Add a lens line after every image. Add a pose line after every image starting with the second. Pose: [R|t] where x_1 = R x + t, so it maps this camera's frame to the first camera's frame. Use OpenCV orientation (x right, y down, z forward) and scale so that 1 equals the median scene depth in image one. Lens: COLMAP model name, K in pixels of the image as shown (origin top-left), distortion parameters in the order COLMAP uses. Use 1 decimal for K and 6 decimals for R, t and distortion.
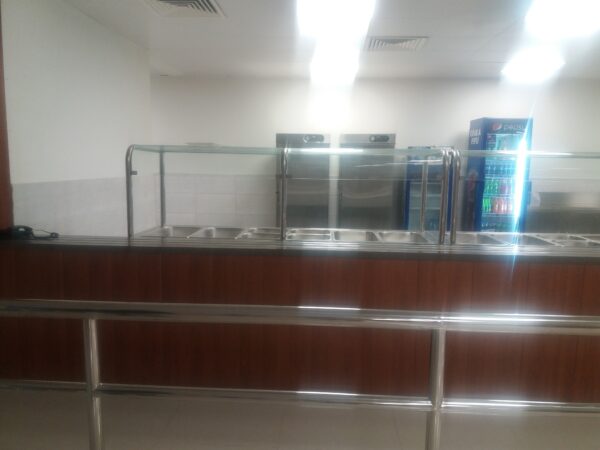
lens RADIAL K [[493.1, 0, 322.5], [0, 493.1, 237.9], [0, 0, 1]] dist [0.077830, -0.143309]
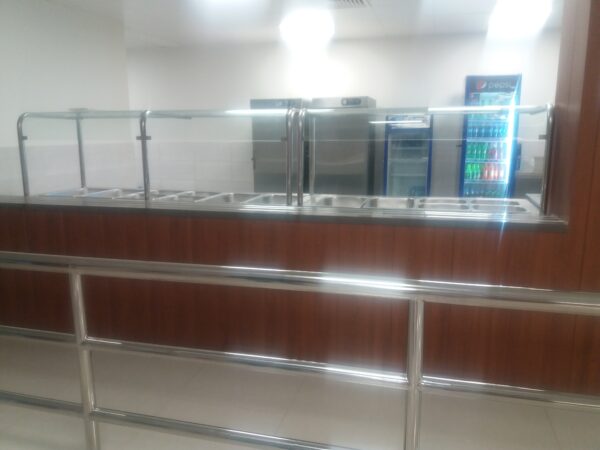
lens RADIAL K [[493.1, 0, 294.4], [0, 493.1, 228.6], [0, 0, 1]] dist [0.077830, -0.143309]
pose [[0.977401, 0.022238, -0.210223, 0.215199], [-0.013689, 0.999022, 0.042032, 0.008043], [0.210952, -0.038204, 0.976750, 0.019232]]
